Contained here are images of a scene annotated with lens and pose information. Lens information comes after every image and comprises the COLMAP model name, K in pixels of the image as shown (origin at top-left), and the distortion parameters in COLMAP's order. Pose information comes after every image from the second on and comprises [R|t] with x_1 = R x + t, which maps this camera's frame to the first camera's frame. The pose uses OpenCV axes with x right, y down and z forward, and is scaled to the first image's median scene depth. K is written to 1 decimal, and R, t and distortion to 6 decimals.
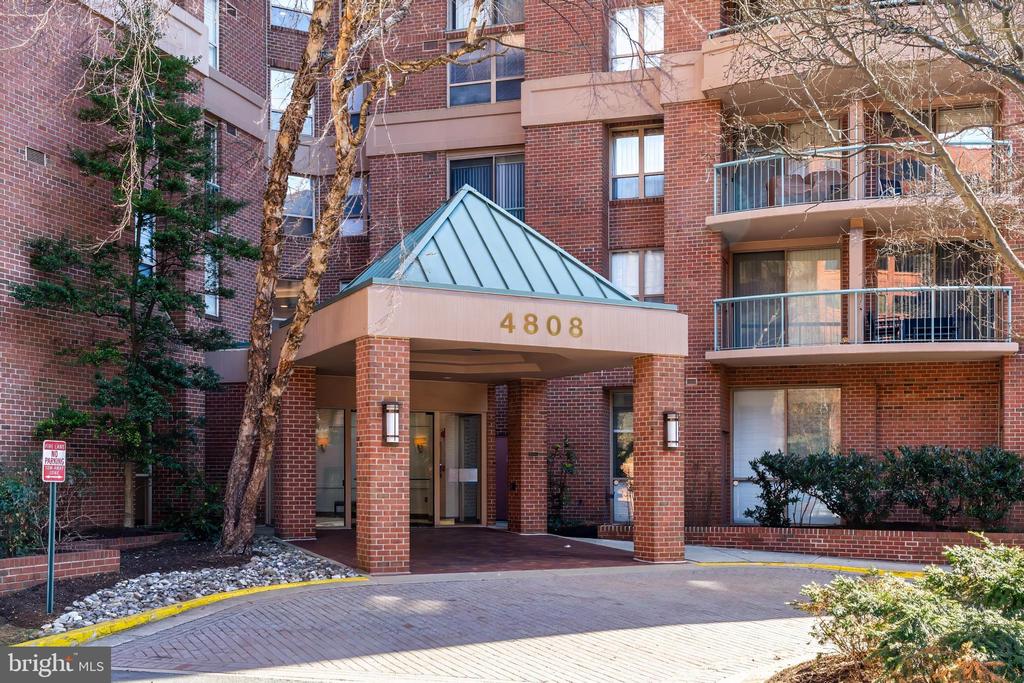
lens RADIAL K [[1109.9, 0, 513.2], [0, 1109.9, 461.3], [0, 0, 1]] dist [-0.001419, 0.008862]
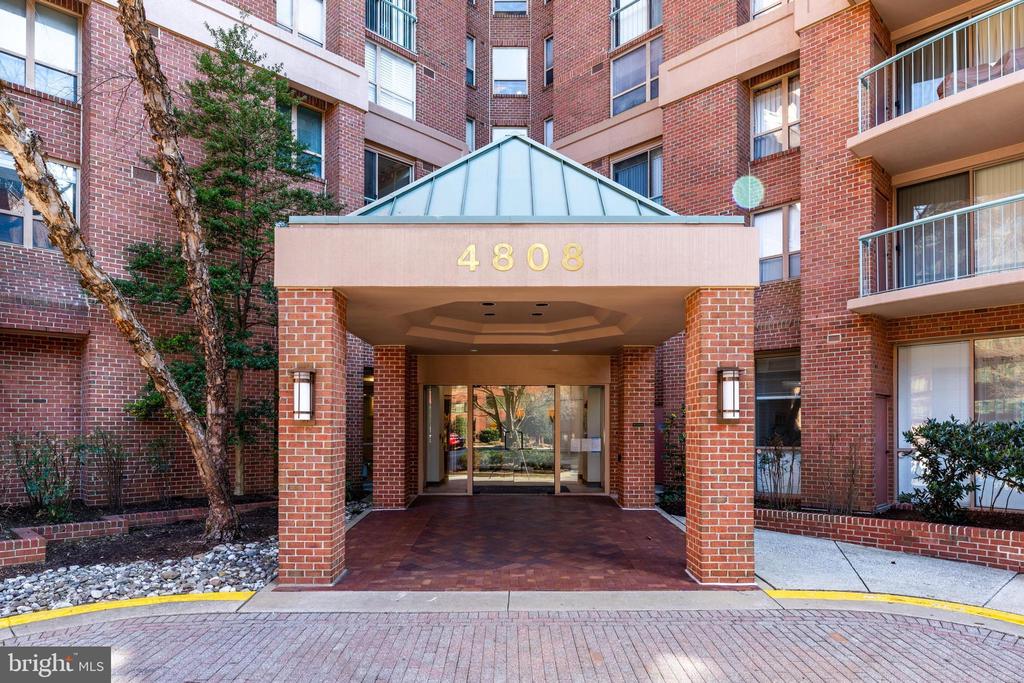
lens RADIAL K [[608.4, 0, 507.4], [0, 608.4, 426.4], [0, 0, 1]] dist [0.000993, 0.000123]
pose [[0.893104, -0.007501, -0.449787, 0.163804], [0.011680, 0.999911, 0.006517, -0.010522], [0.449698, -0.011074, 0.893112, 0.516929]]
